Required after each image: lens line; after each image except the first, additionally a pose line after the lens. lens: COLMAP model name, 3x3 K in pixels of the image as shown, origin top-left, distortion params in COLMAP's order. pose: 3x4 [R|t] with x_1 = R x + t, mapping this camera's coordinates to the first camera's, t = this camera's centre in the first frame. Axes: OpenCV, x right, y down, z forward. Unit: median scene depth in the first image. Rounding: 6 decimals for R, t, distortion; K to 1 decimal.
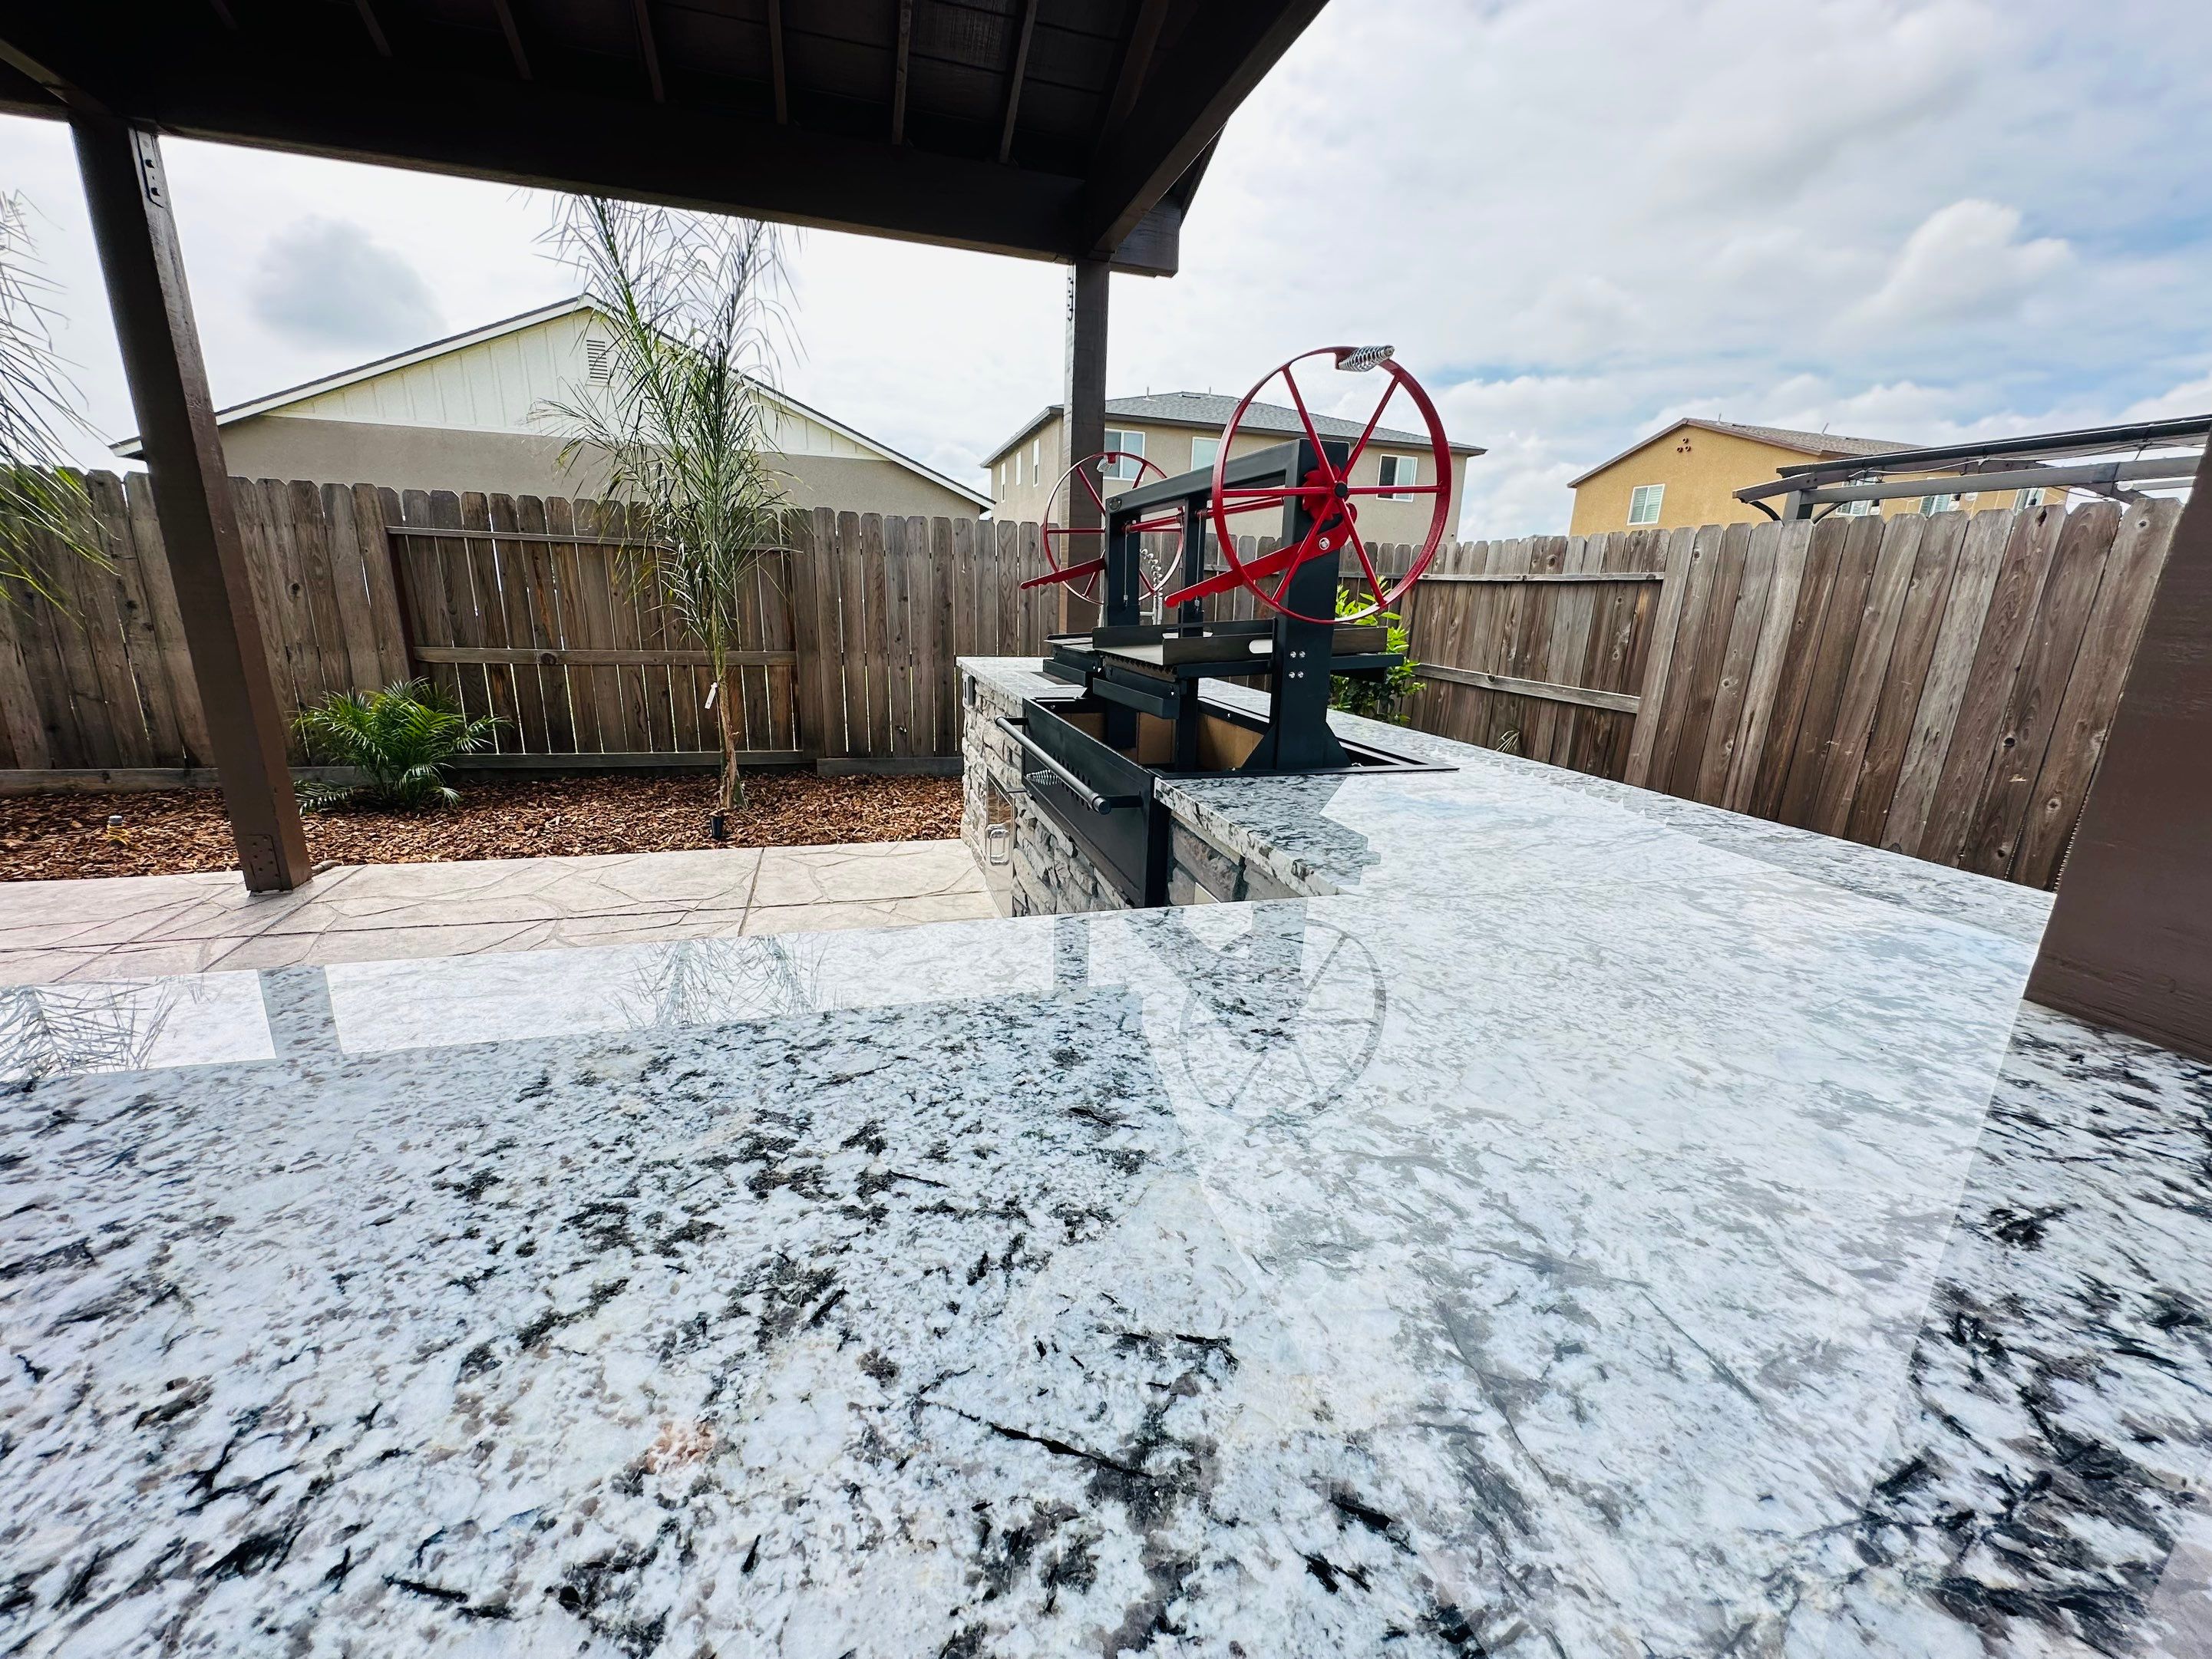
lens RADIAL K [[877.0, 0, 1106.0], [0, 877.0, 829.5], [0, 0, 1]] dist [-0.001786, 0.000522]
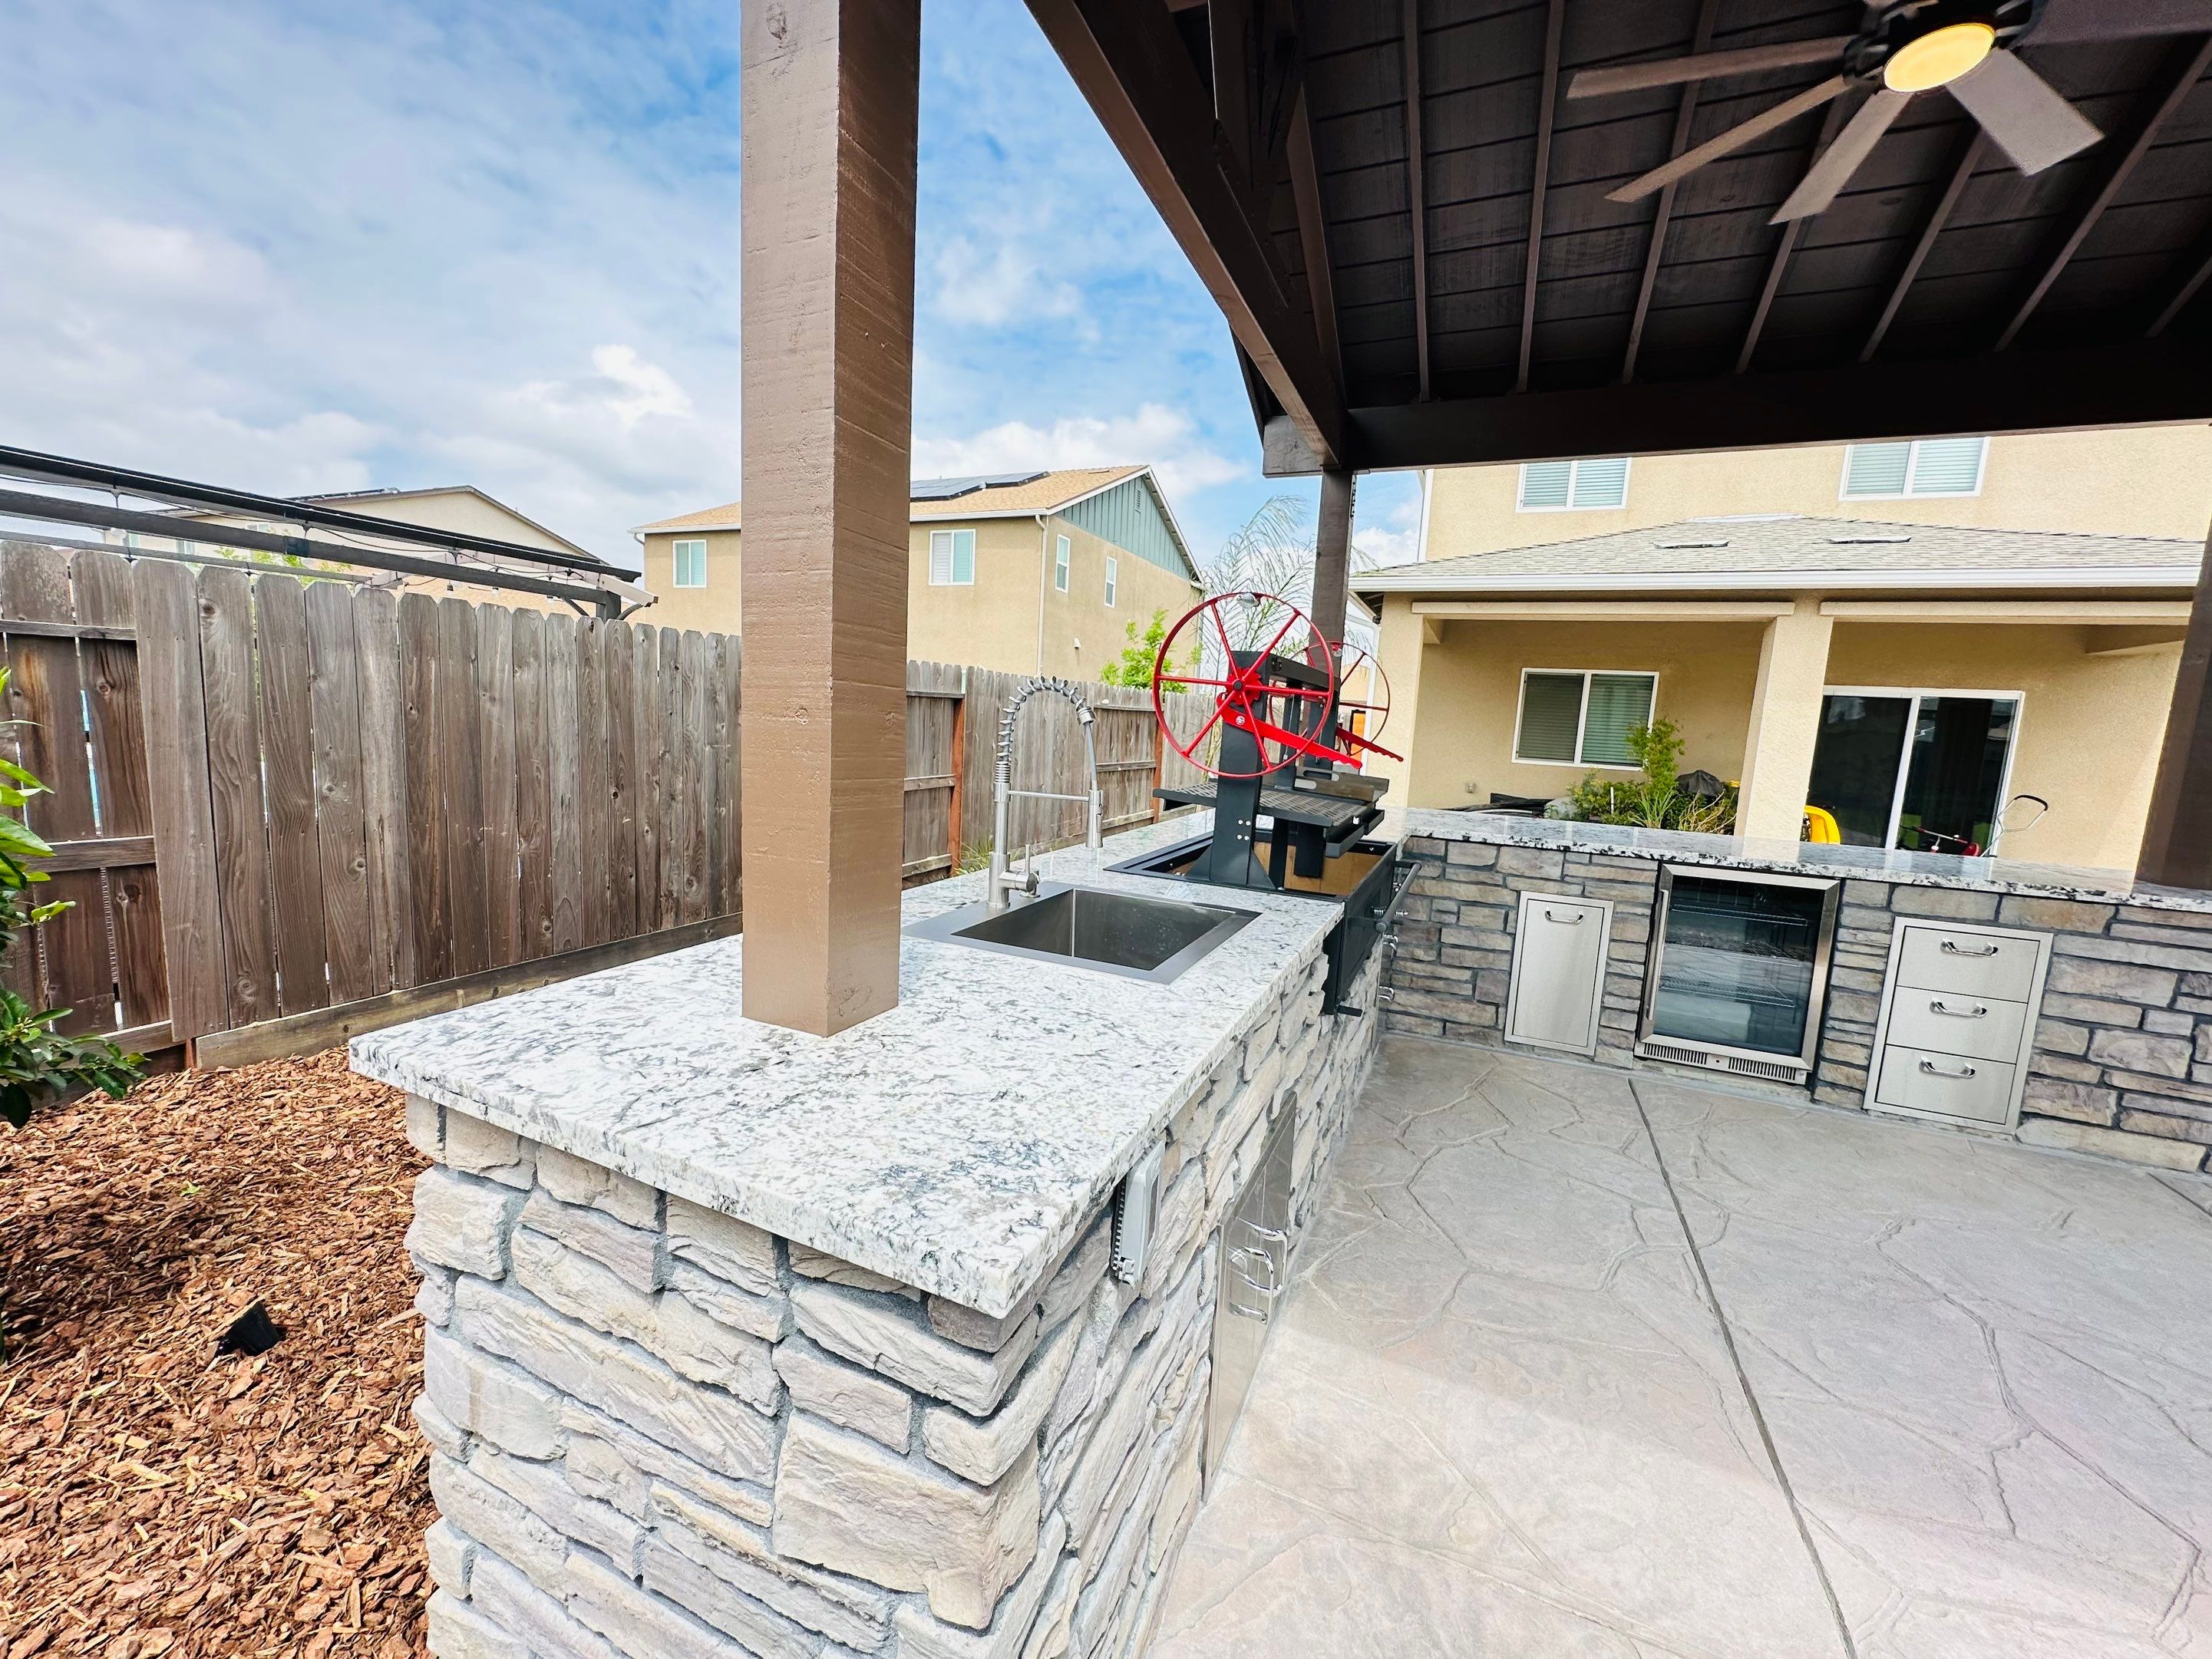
lens RADIAL K [[877.0, 0, 1106.0], [0, 877.0, 829.5], [0, 0, 1]] dist [-0.001786, 0.000522]
pose [[-0.761703, -0.156501, 0.628741, -0.316280], [0.095062, 0.932896, 0.347374, -0.381119], [-0.640915, 0.324365, -0.695712, 1.268012]]
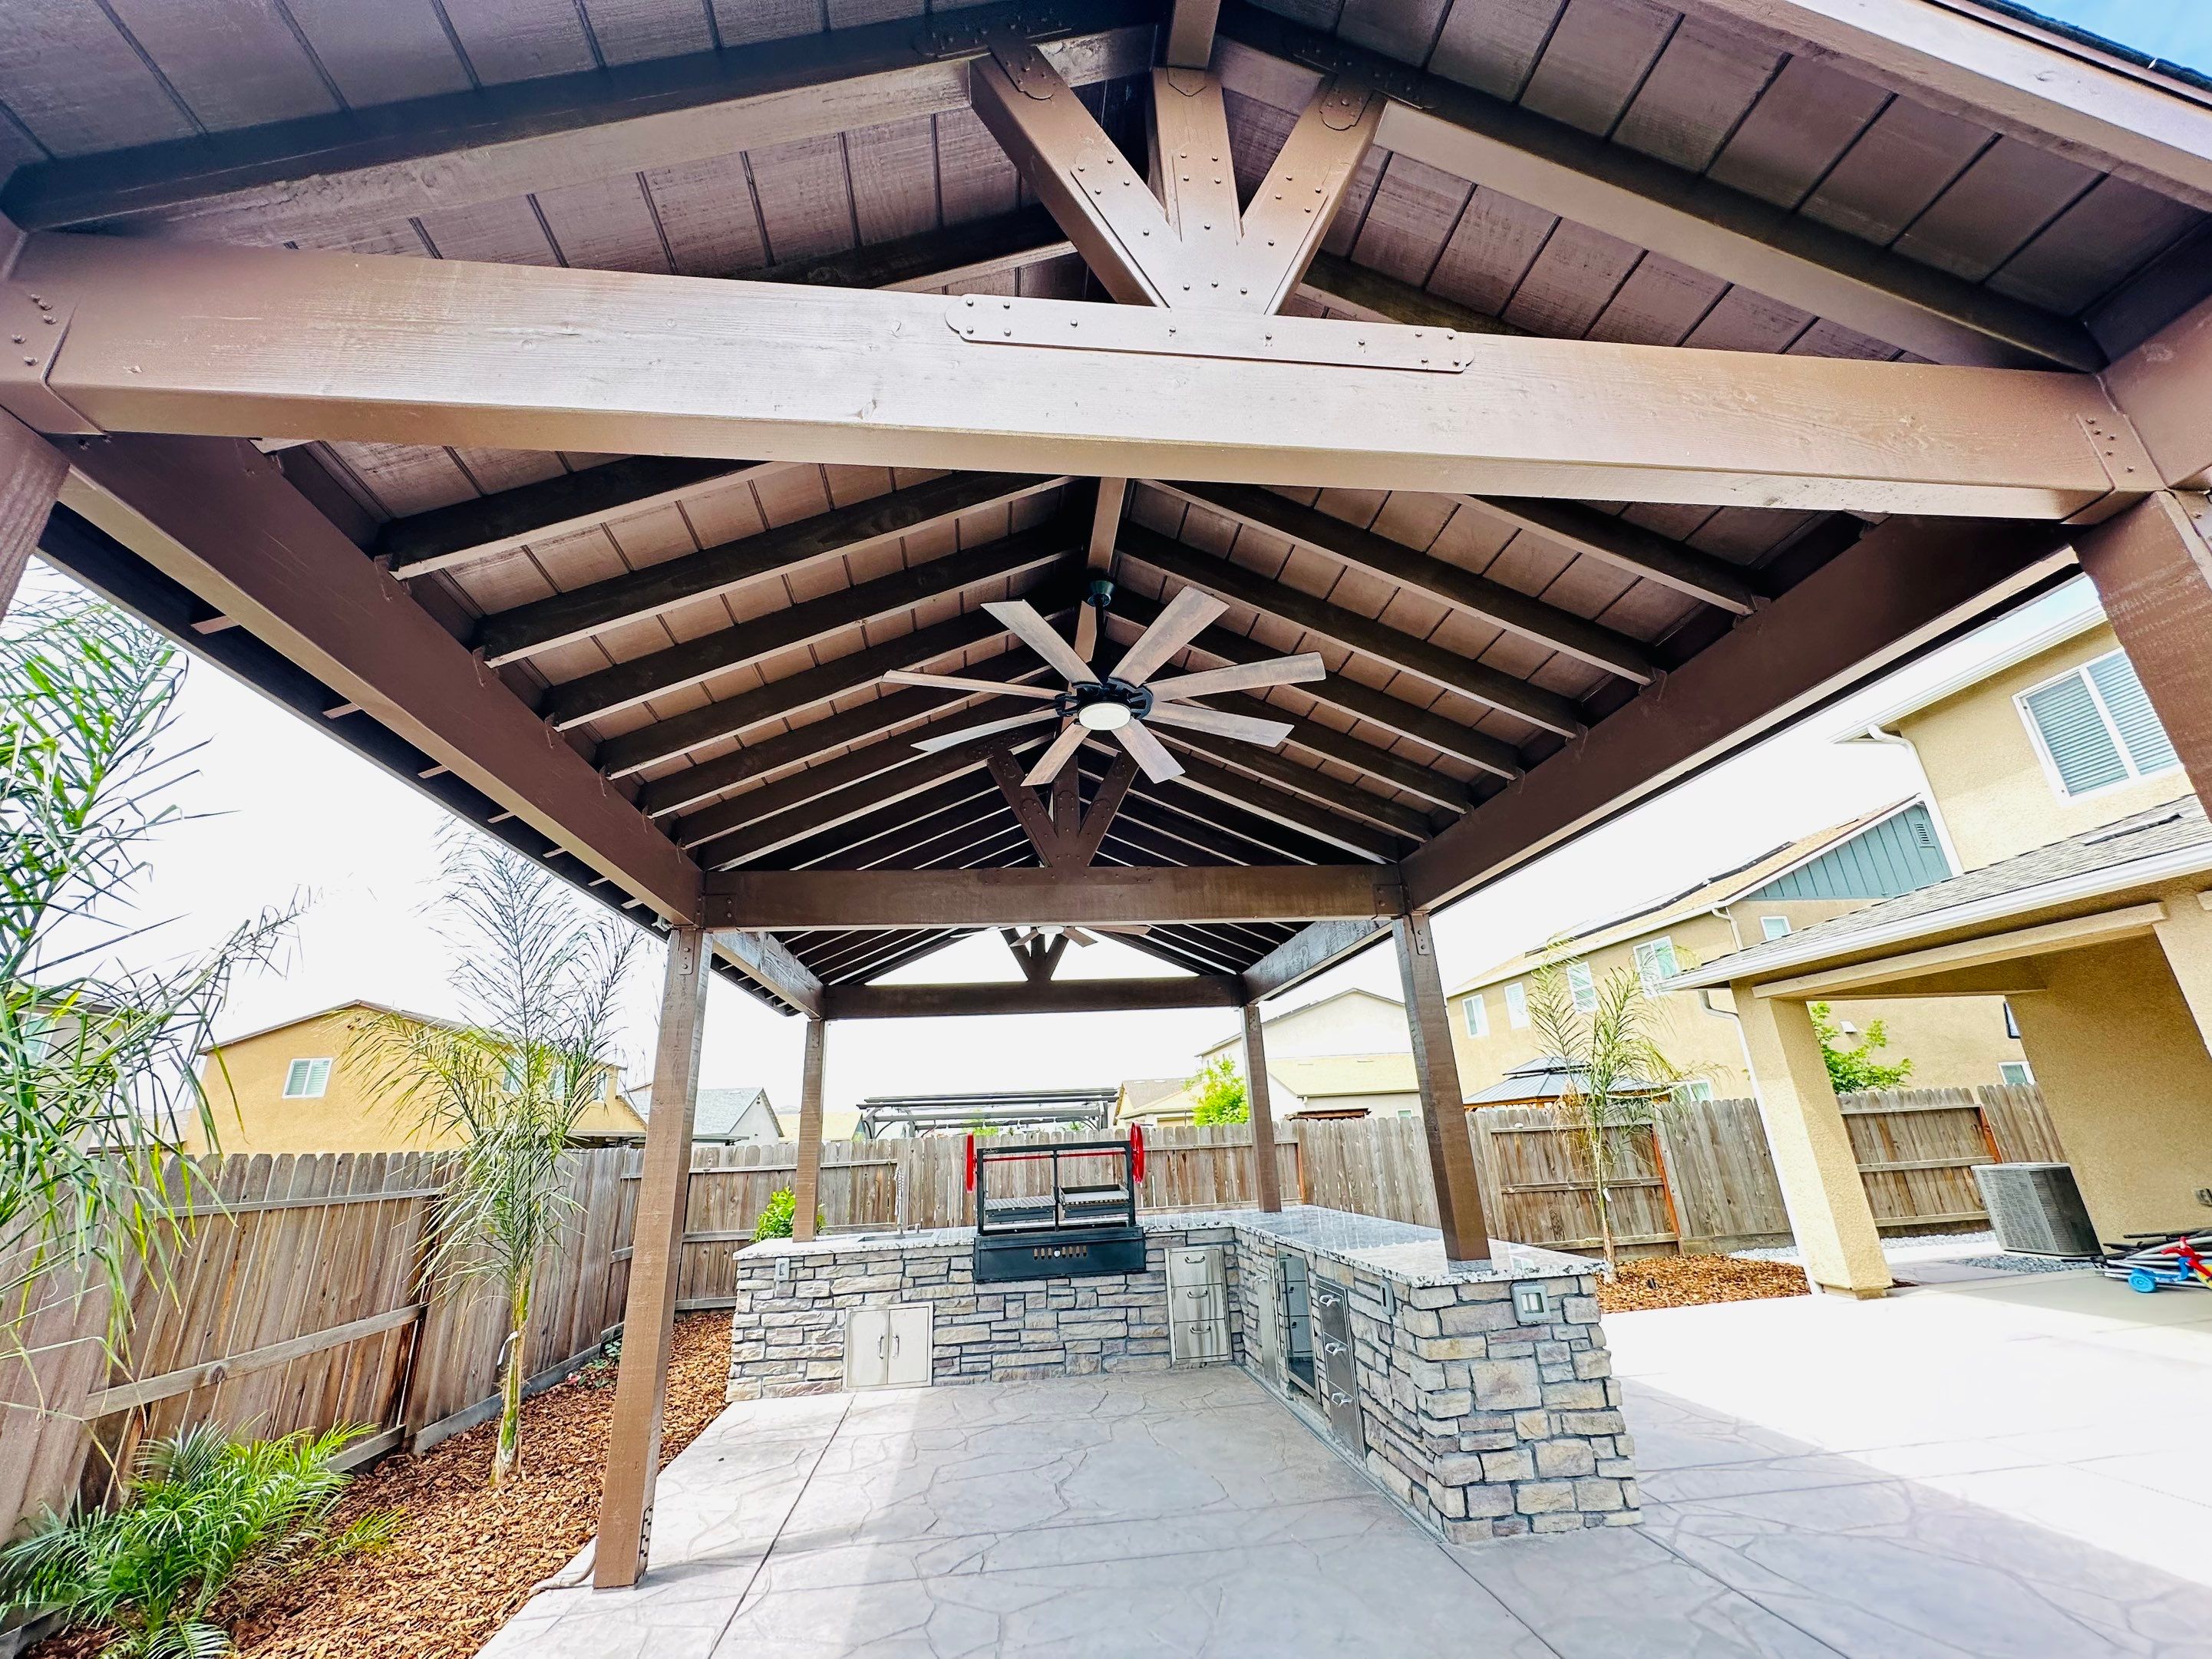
lens RADIAL K [[877.0, 0, 1106.0], [0, 877.0, 829.5], [0, 0, 1]] dist [-0.001786, 0.000522]
pose [[0.162979, 0.292830, 0.942172, -1.900446], [0.309852, 0.891435, -0.330660, -0.177763], [-0.936712, 0.345824, 0.054551, 0.146469]]
